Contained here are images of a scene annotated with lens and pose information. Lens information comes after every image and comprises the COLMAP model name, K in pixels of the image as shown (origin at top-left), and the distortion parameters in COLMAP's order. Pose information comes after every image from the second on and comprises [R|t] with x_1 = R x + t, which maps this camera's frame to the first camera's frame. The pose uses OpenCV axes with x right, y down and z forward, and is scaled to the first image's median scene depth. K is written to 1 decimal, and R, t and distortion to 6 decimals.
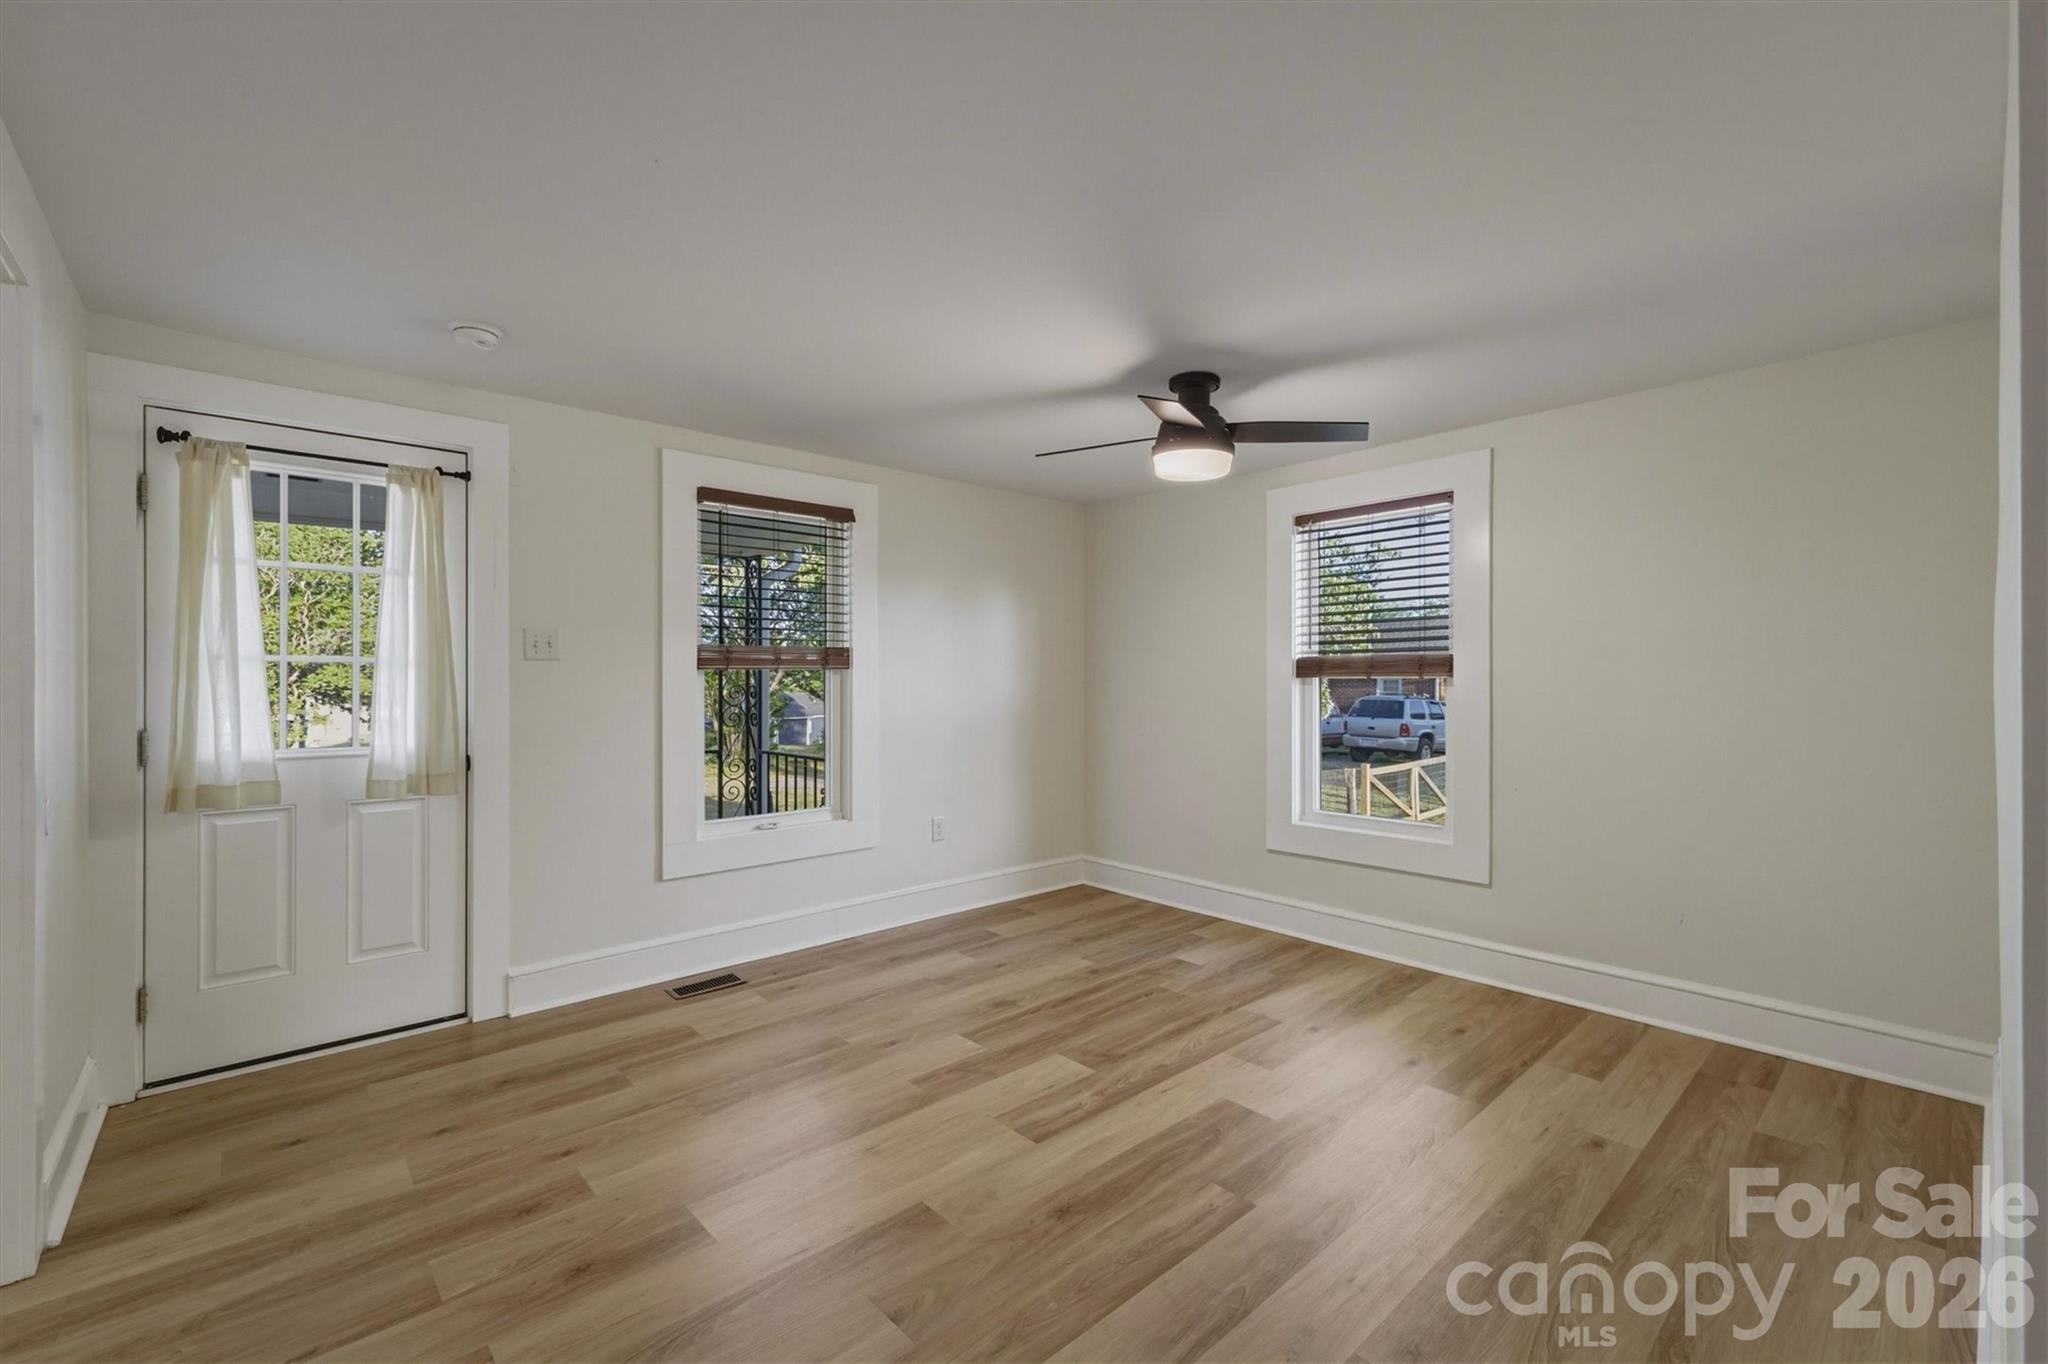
lens RADIAL K [[868.3, 0, 1012.3], [0, 868.3, 681.7], [0, 0, 1]] dist [0.010412, -0.000171]
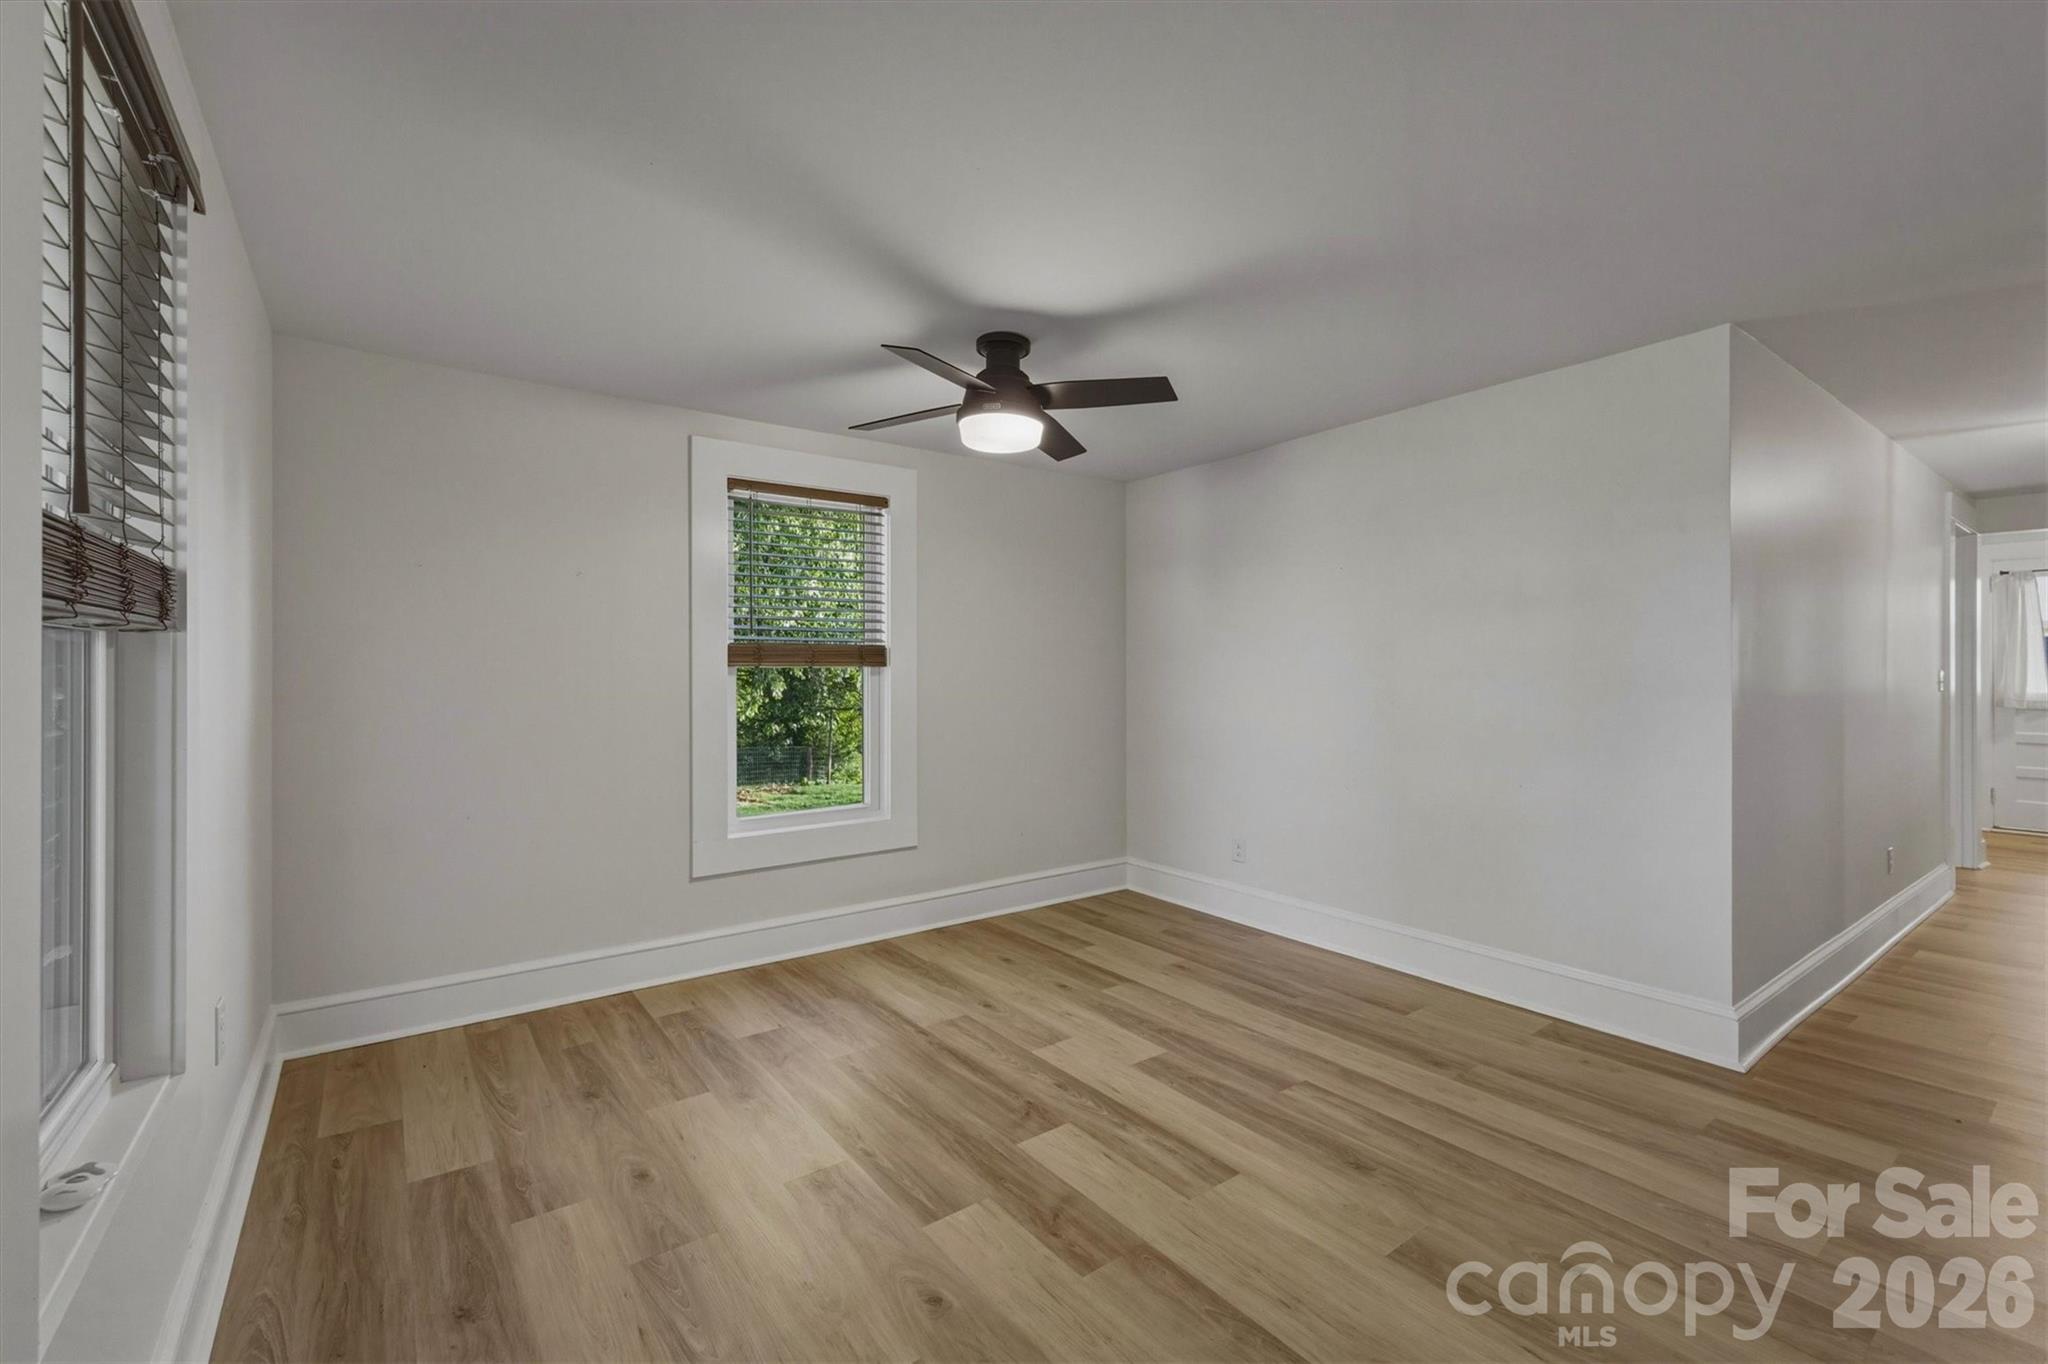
lens RADIAL K [[868.3, 0, 1034.0], [0, 868.3, 671.1], [0, 0, 1]] dist [0.010412, -0.000171]
pose [[0.089176, 0.001663, 0.996015, -0.637210], [0.005242, 0.999984, -0.002139, 0.004529], [-0.996002, 0.005412, 0.089166, 0.801167]]
